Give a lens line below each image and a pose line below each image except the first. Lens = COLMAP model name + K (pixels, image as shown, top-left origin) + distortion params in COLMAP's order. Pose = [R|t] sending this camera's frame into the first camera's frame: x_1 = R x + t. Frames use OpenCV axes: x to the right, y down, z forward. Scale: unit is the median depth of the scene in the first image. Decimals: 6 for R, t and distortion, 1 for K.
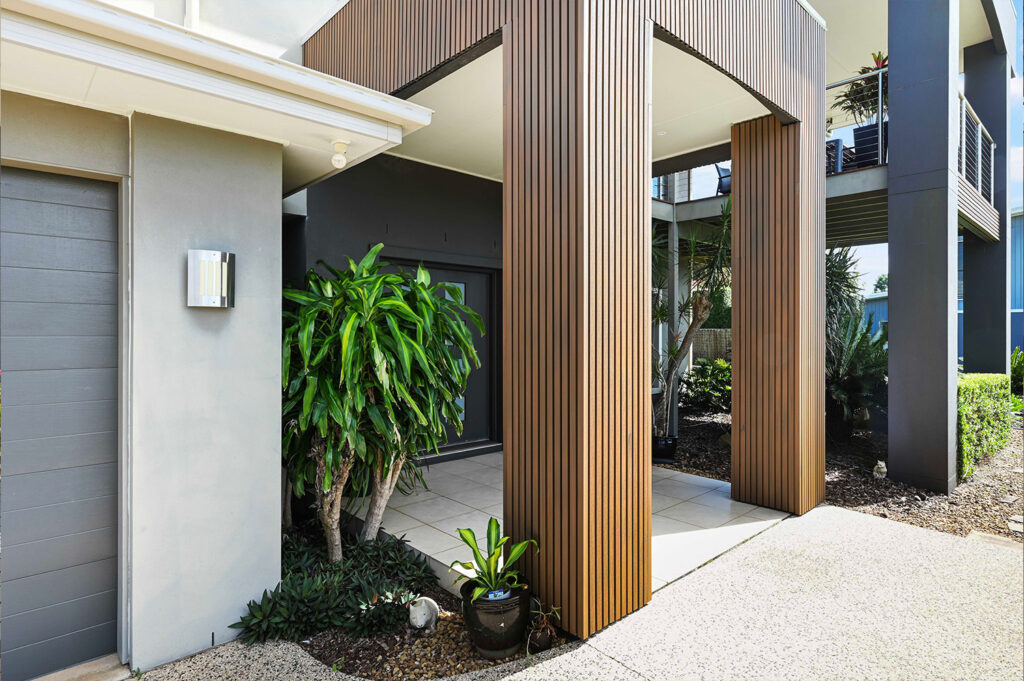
lens RADIAL K [[560.6, 0, 515.0], [0, 560.6, 331.7], [0, 0, 1]] dist [-0.001102, 0.000275]
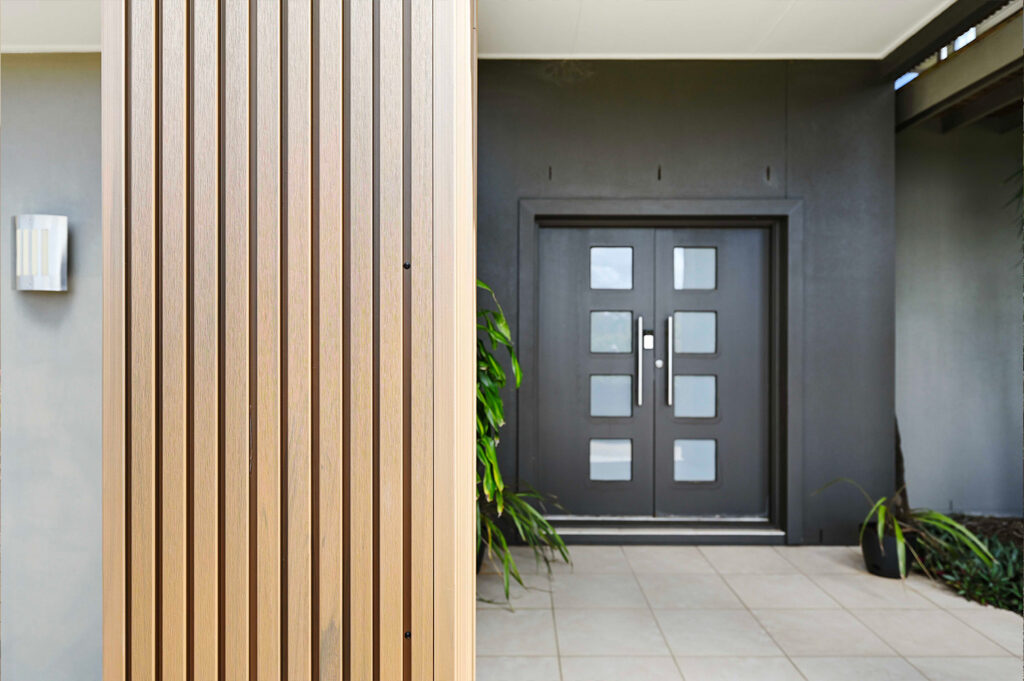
lens RADIAL K [[643.6, 0, 512.0], [0, 643.6, 340.5], [0, 0, 1]] dist [-0.008785, -0.000002]
pose [[0.722962, 0.001466, -0.690886, 0.441477], [0.000162, 0.999997, 0.002291, 0.018180], [0.690887, -0.001768, 0.722960, 0.725029]]
